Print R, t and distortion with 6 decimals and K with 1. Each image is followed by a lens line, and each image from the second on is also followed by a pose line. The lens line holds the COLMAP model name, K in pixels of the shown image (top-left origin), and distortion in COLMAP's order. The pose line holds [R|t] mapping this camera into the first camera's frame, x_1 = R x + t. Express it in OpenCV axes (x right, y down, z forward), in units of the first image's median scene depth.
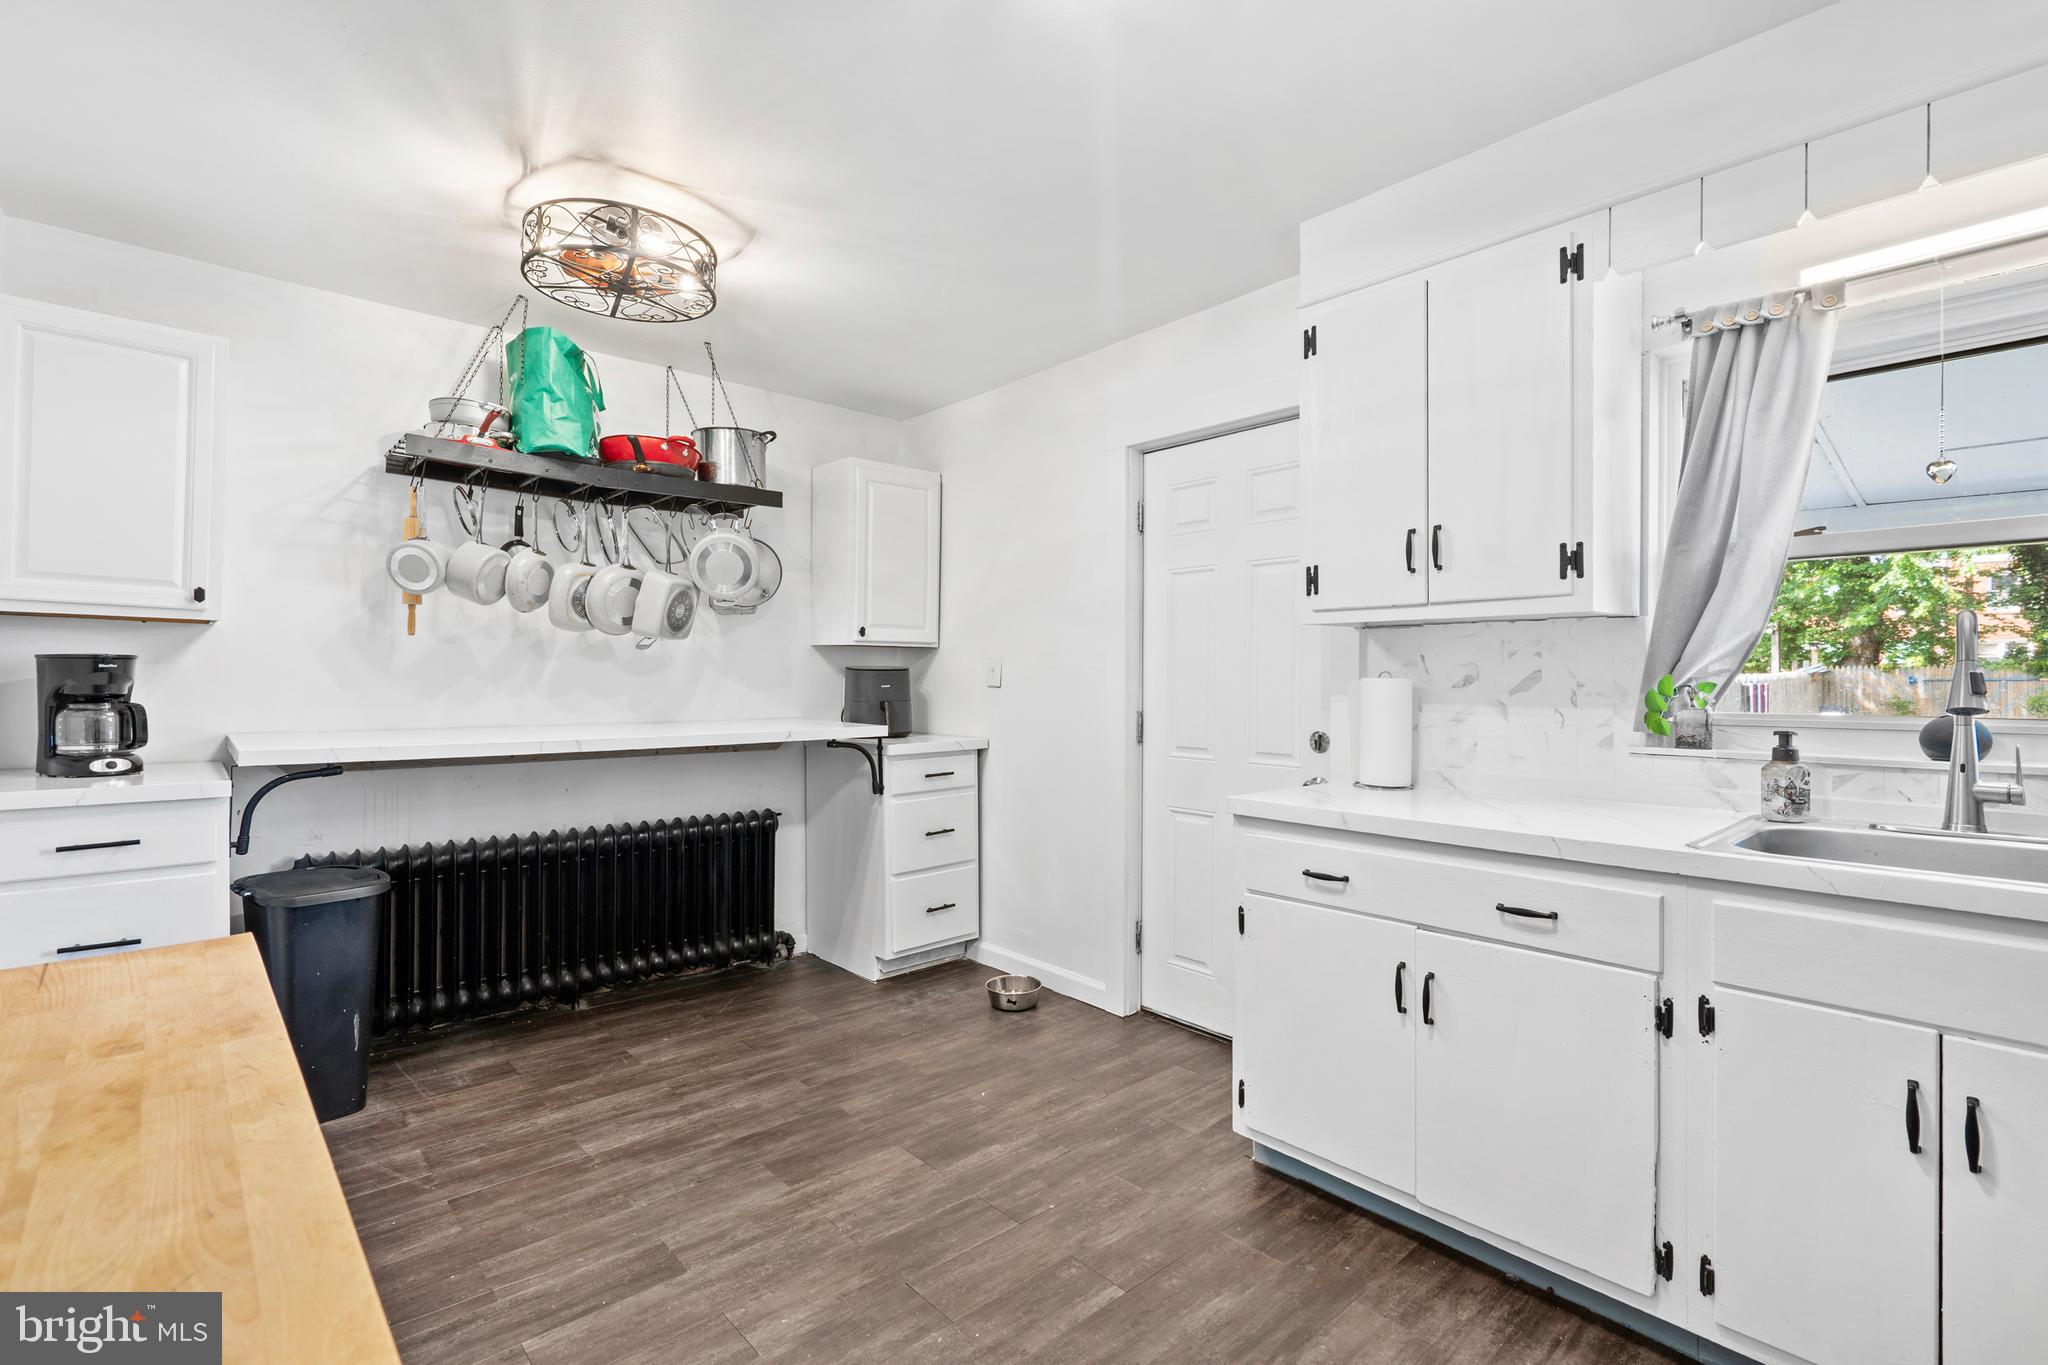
lens RADIAL K [[934.7, 0, 1024.0], [0, 934.7, 682.5], [0, 0, 1]] dist [0.001277, 0.000366]
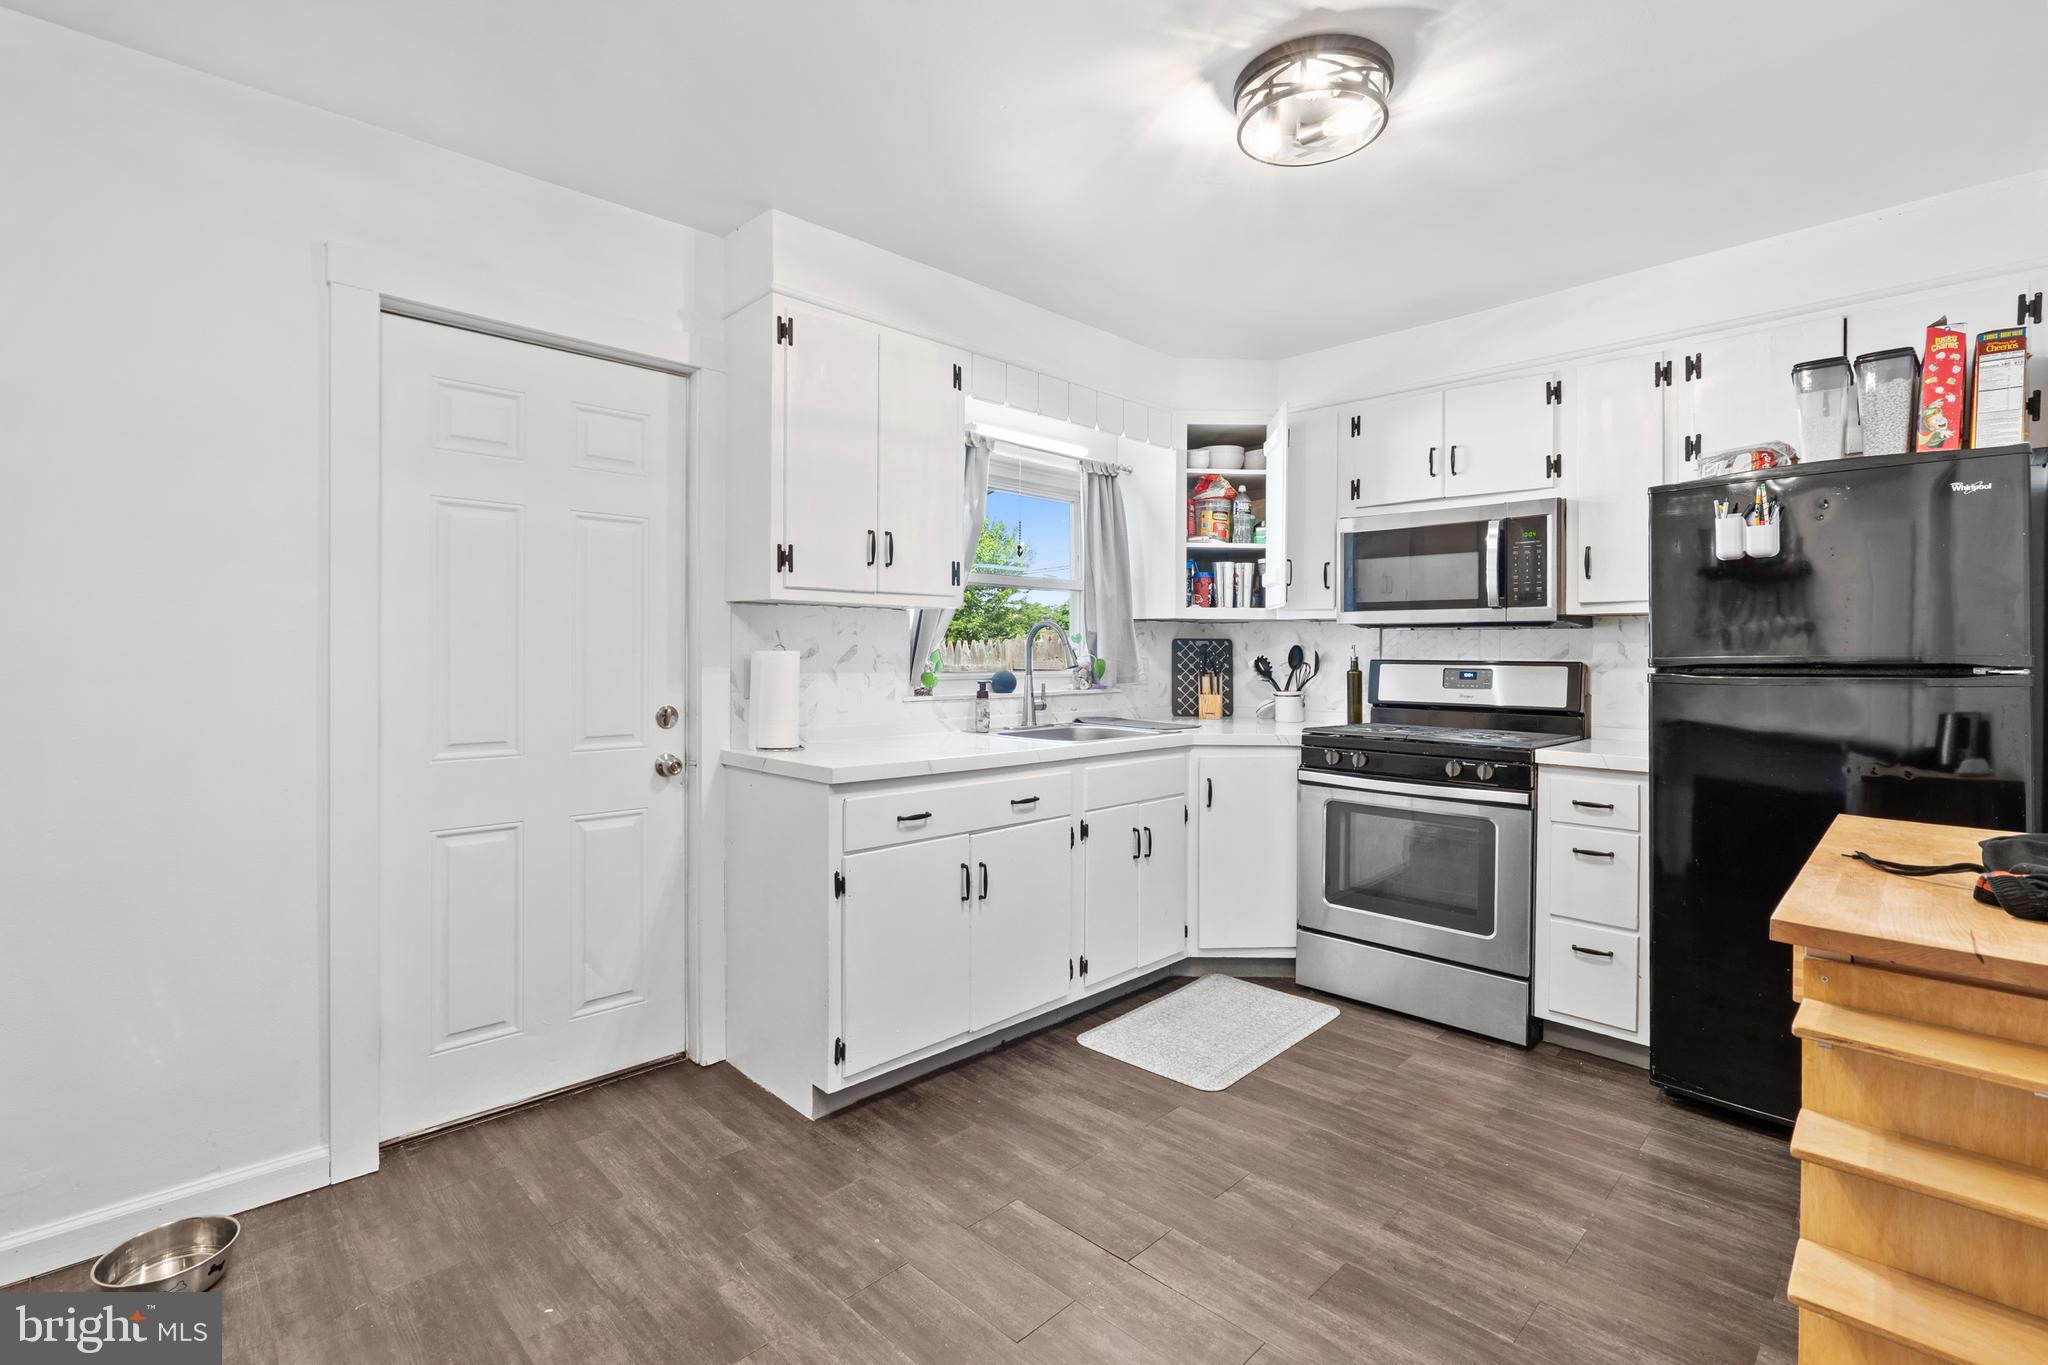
lens RADIAL K [[943.2, 0, 1022.2], [0, 943.2, 648.2], [0, 0, 1]] dist [0.000427, 0.000887]
pose [[-0.047421, -0.001343, 0.998874, -0.848570], [-0.003562, 0.999993, 0.001176, -0.011829], [-0.998869, -0.003502, -0.047425, 0.868195]]
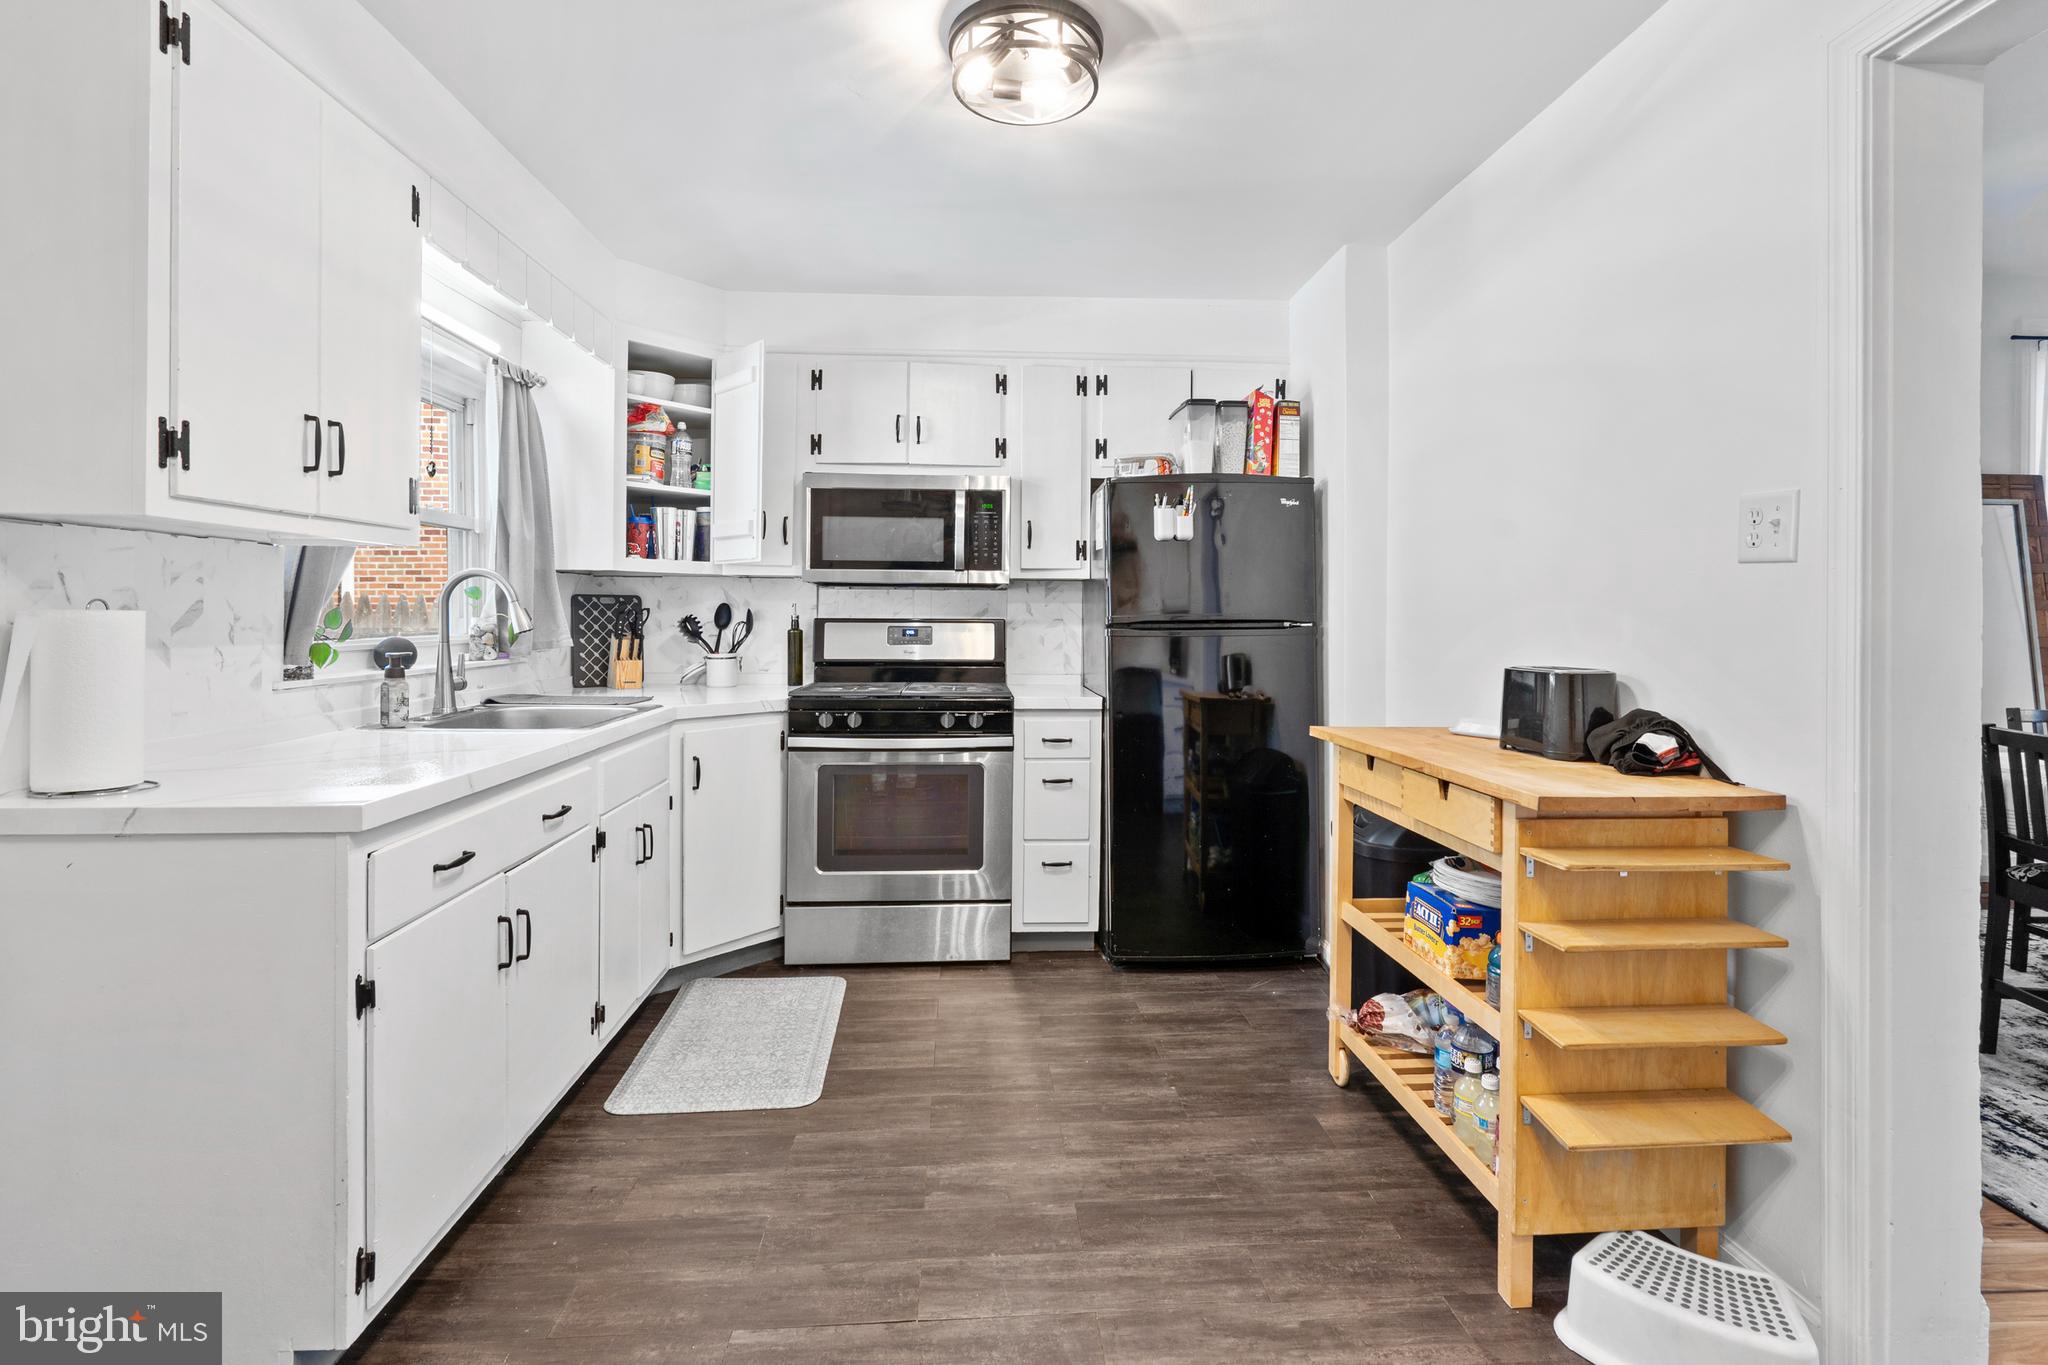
lens RADIAL K [[958.1, 0, 1028.4], [0, 958.1, 608.9], [0, 0, 1]] dist [0.000218, 0.001121]
pose [[-0.780749, -0.006206, 0.624814, -0.537300], [-0.007616, 0.999971, 0.000415, -0.011883], [-0.624799, -0.004435, -0.780773, 1.258591]]
